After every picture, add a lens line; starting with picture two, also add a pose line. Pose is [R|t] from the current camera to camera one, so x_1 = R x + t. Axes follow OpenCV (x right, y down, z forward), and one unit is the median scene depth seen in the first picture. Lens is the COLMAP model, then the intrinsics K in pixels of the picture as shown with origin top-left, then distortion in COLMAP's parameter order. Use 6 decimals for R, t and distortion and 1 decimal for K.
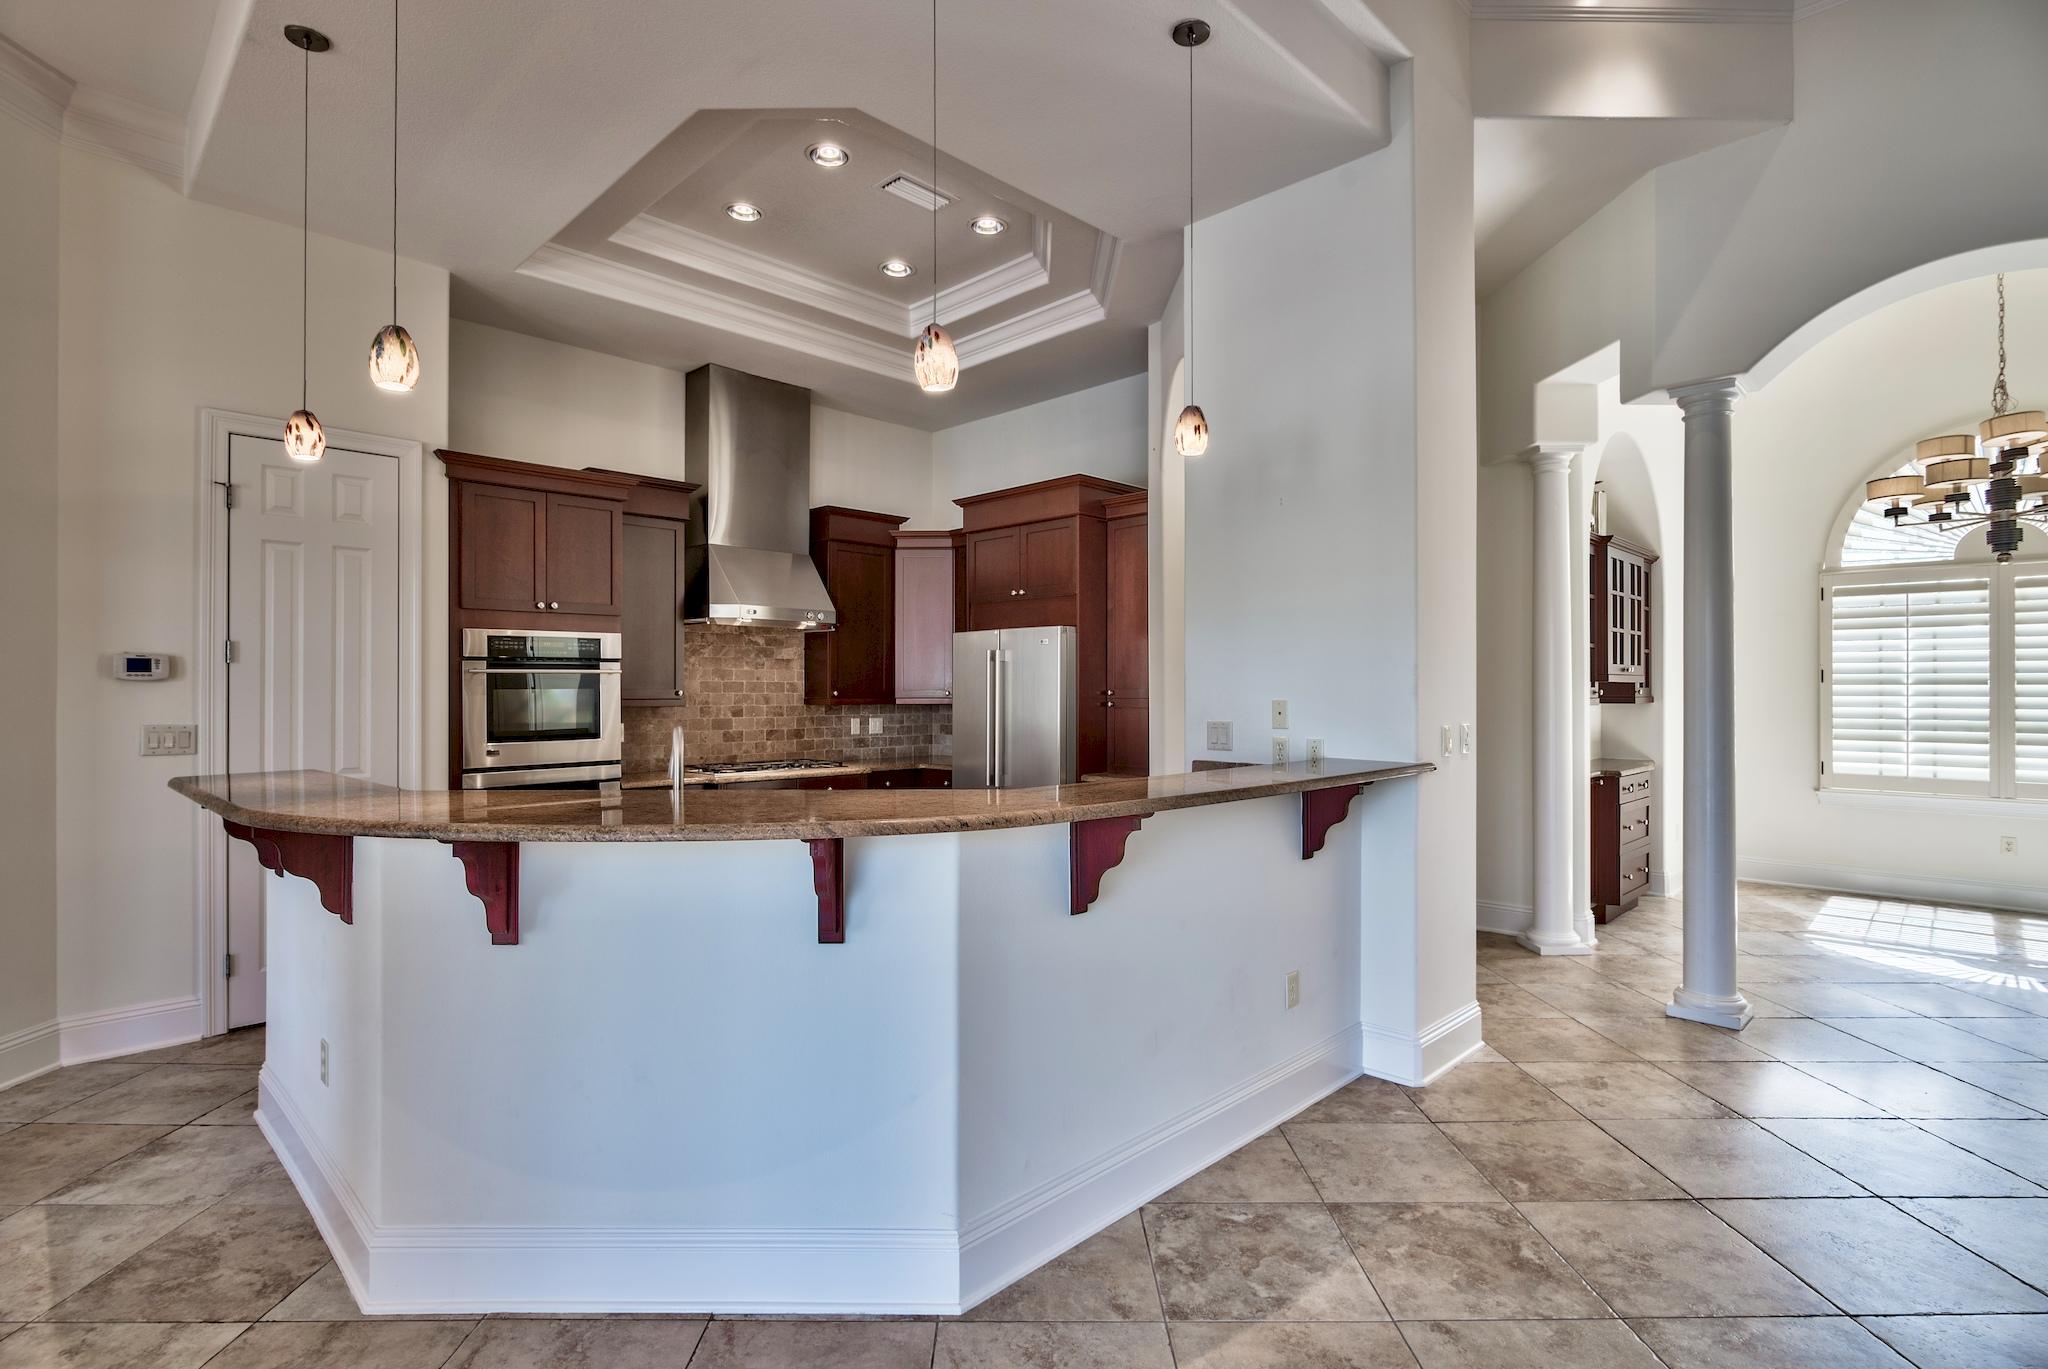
lens RADIAL K [[994.1, 0, 1022.9], [0, 994.1, 687.6], [0, 0, 1]] dist [-0.002688, -0.000153]
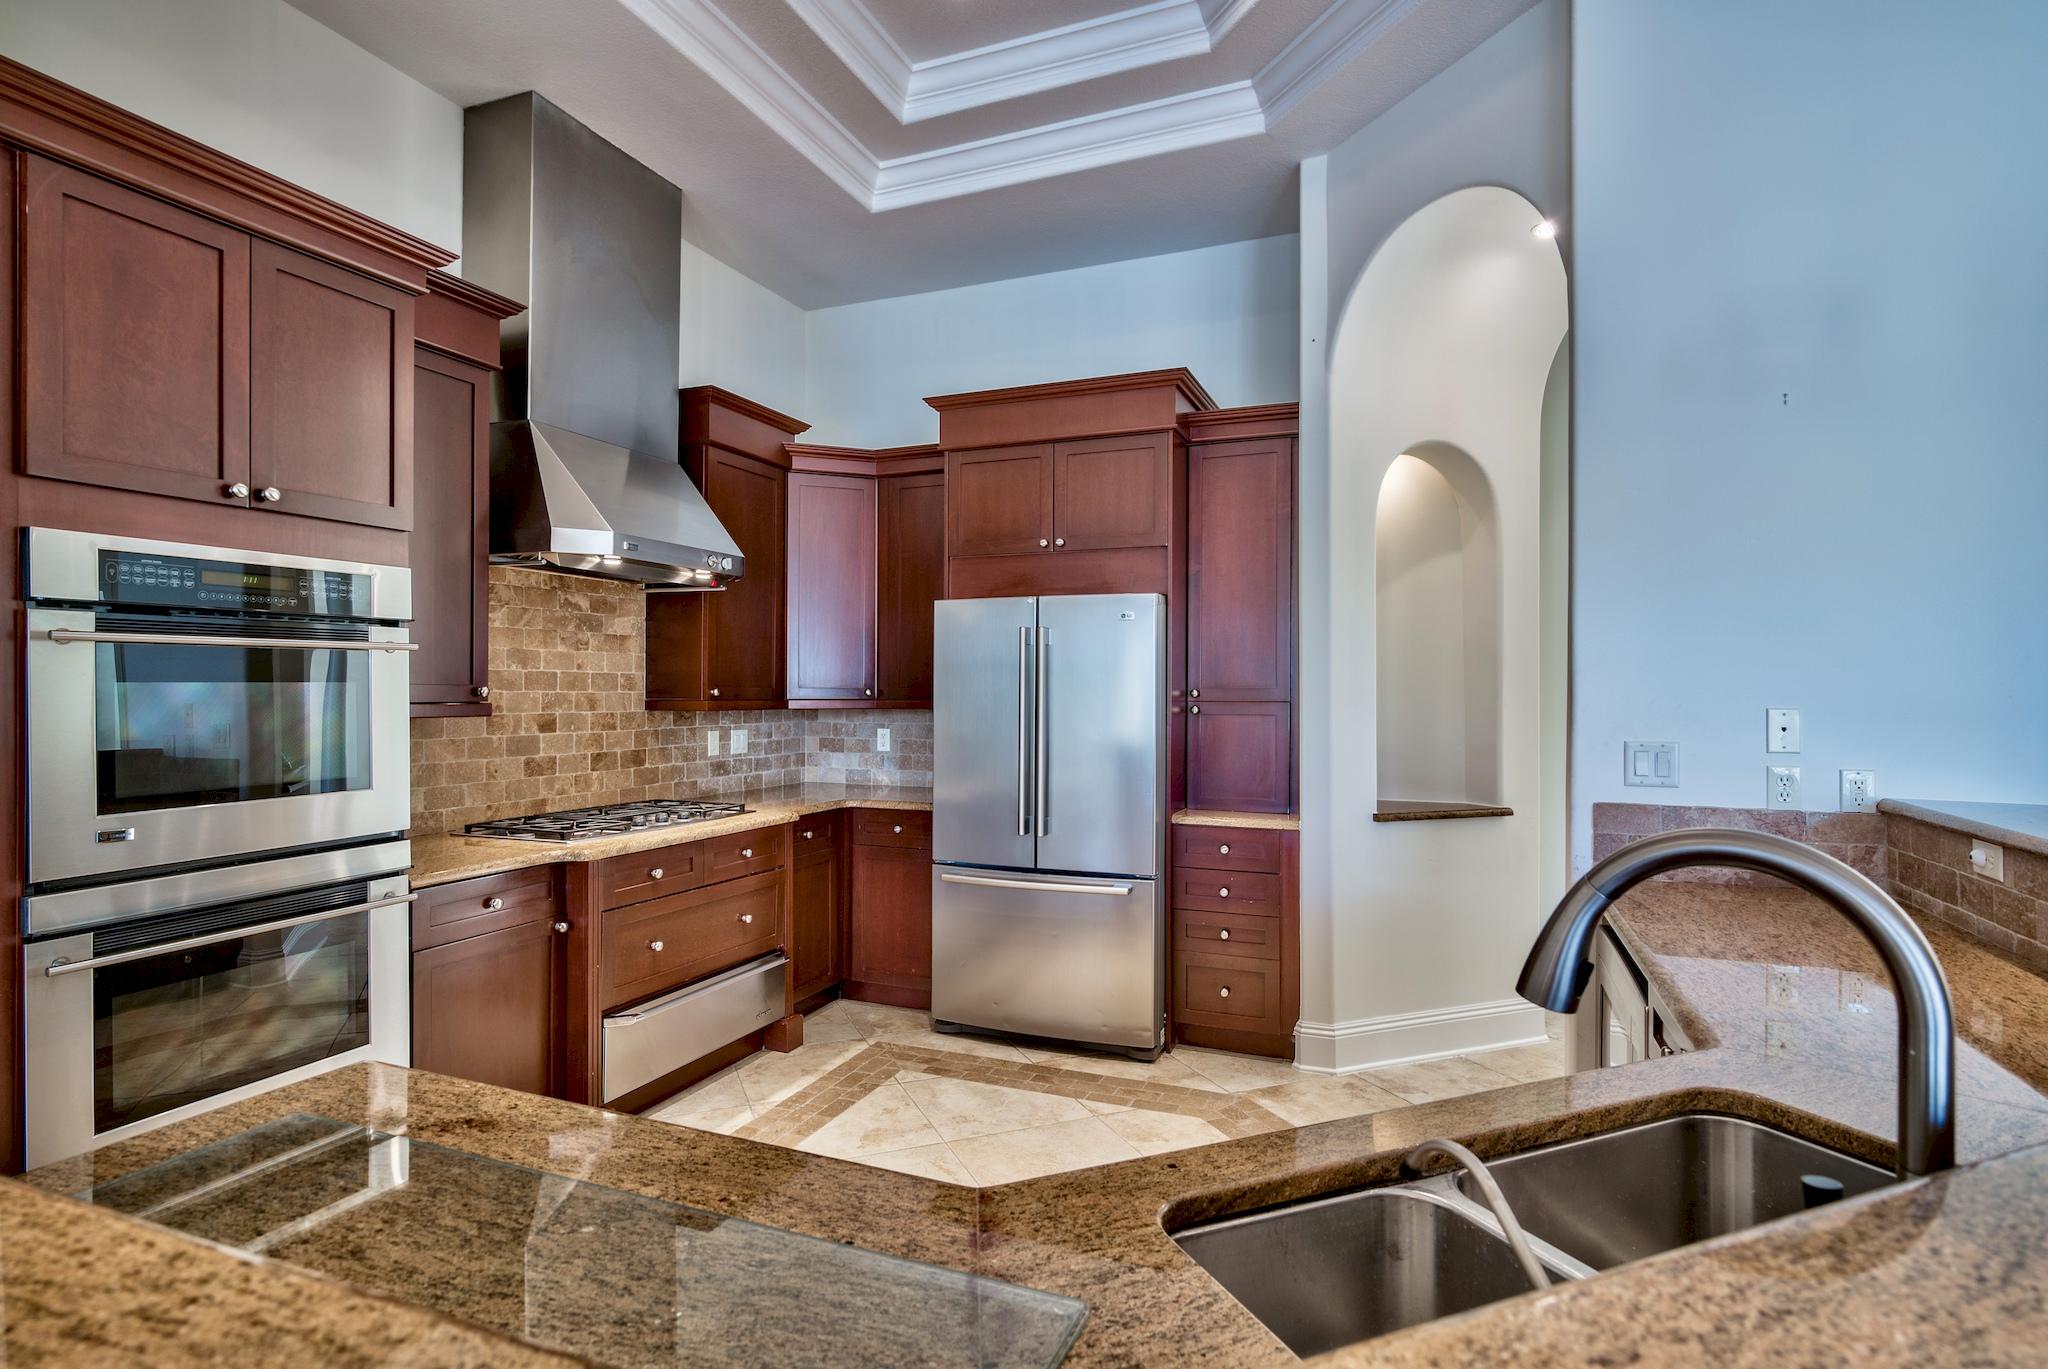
lens RADIAL K [[1022.5, 0, 1051.1], [0, 1022.5, 692.3], [0, 0, 1]] dist [-0.000652, -0.000302]
pose [[0.914745, 0.004721, 0.404005, -0.269837], [-0.007655, 0.999955, 0.005646, 0.000601], [-0.403960, -0.008257, 0.914740, 0.353963]]
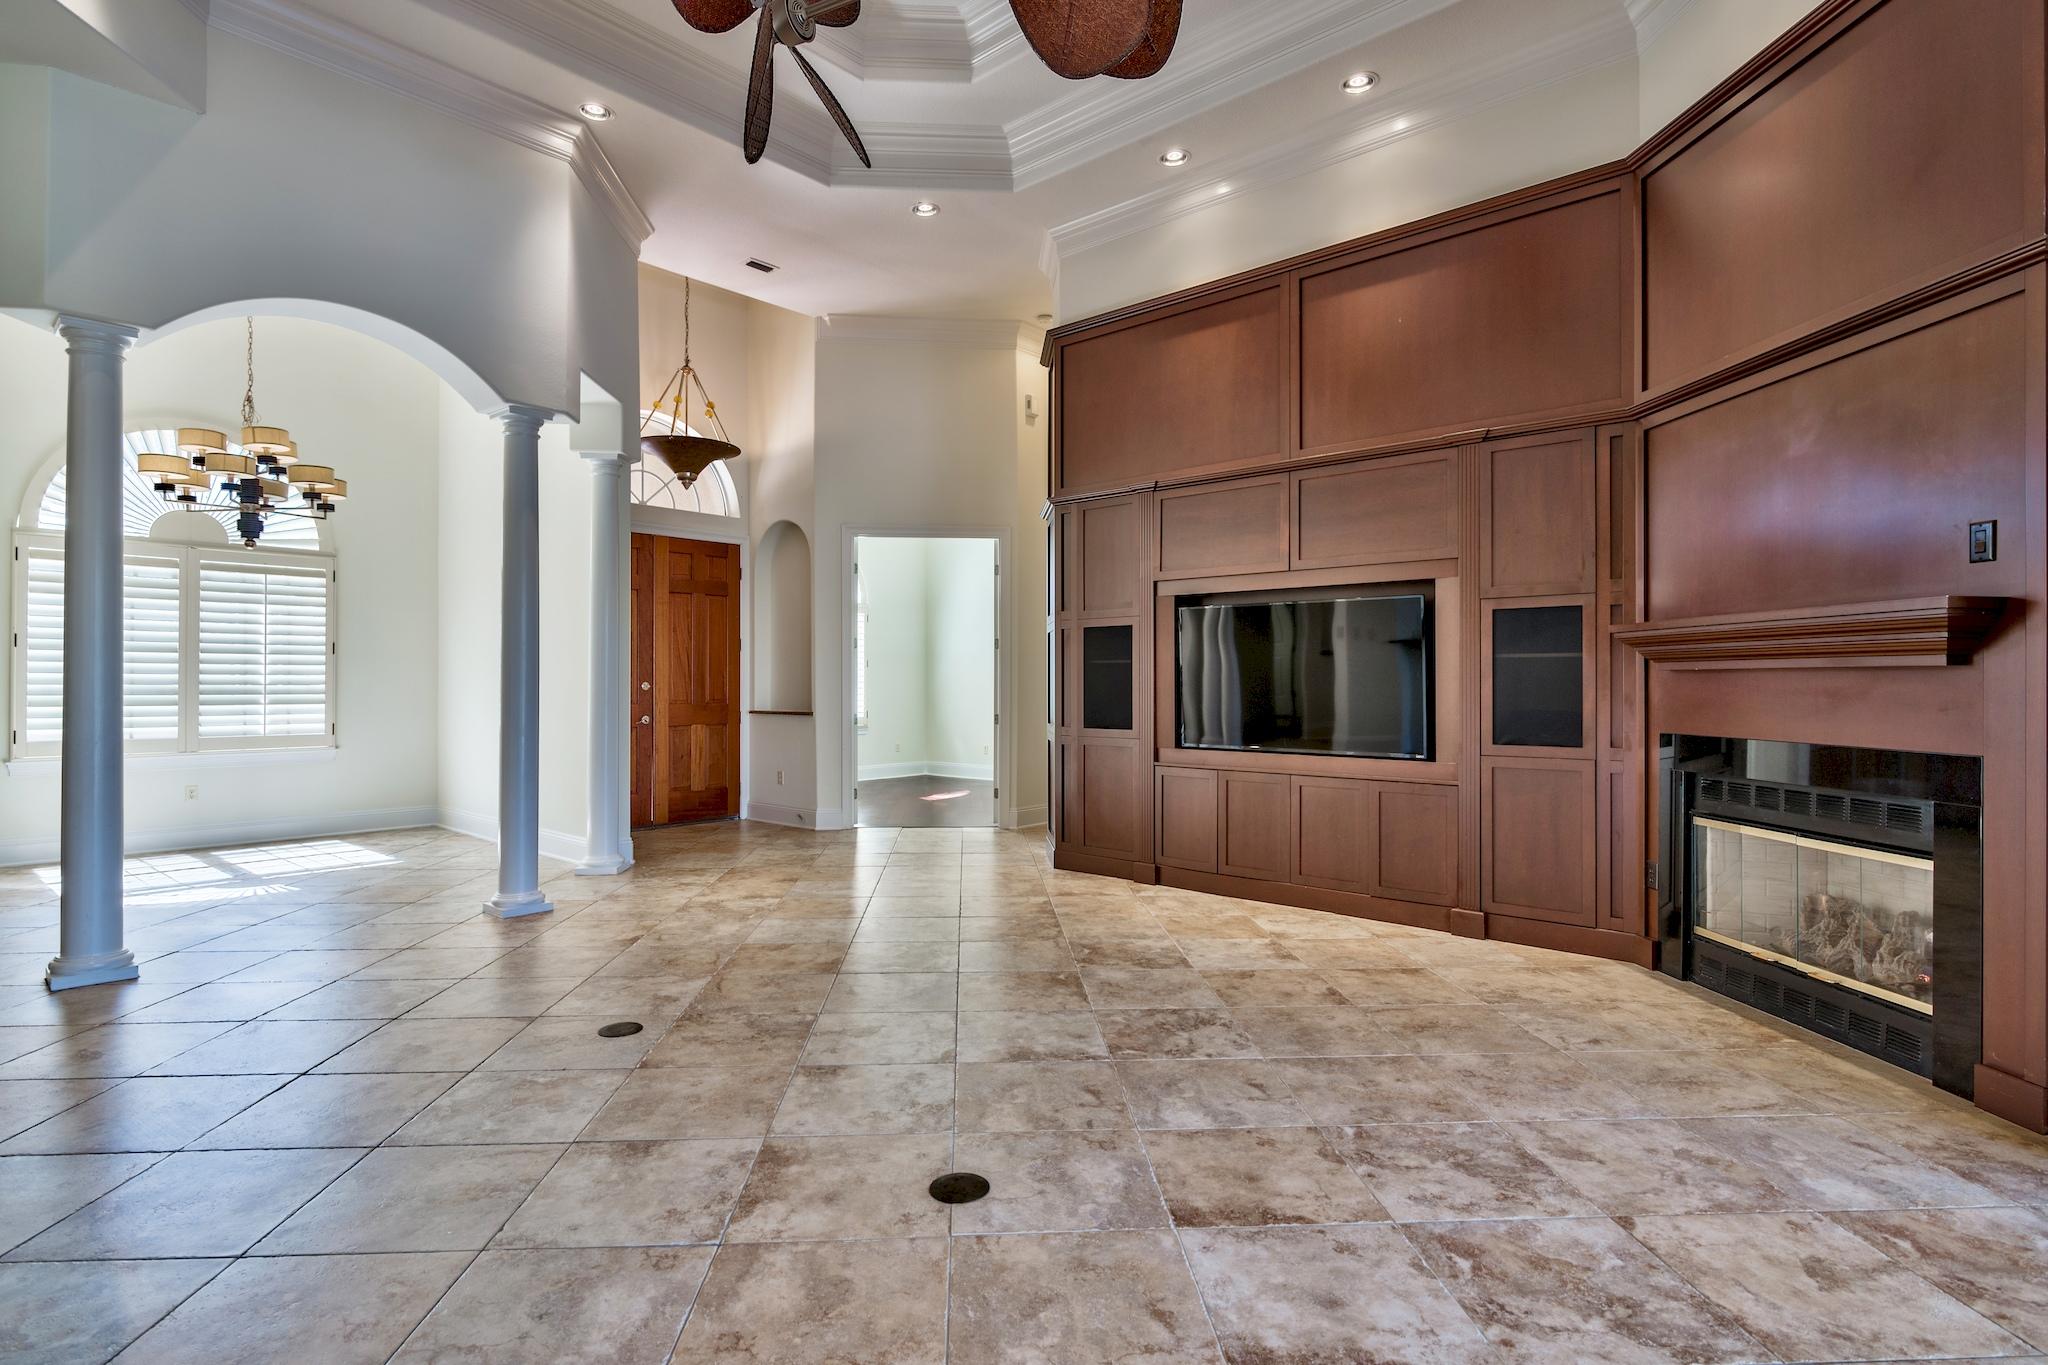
lens RADIAL K [[1007.7, 0, 1019.4], [0, 1007.7, 676.8], [0, 0, 1]] dist [-0.000532, -0.000329]
pose [[-0.047322, 0.006070, 0.998861, -0.222743], [-0.006121, 0.999961, -0.006367, 0.026567], [-0.998861, -0.006416, -0.047283, 0.099902]]
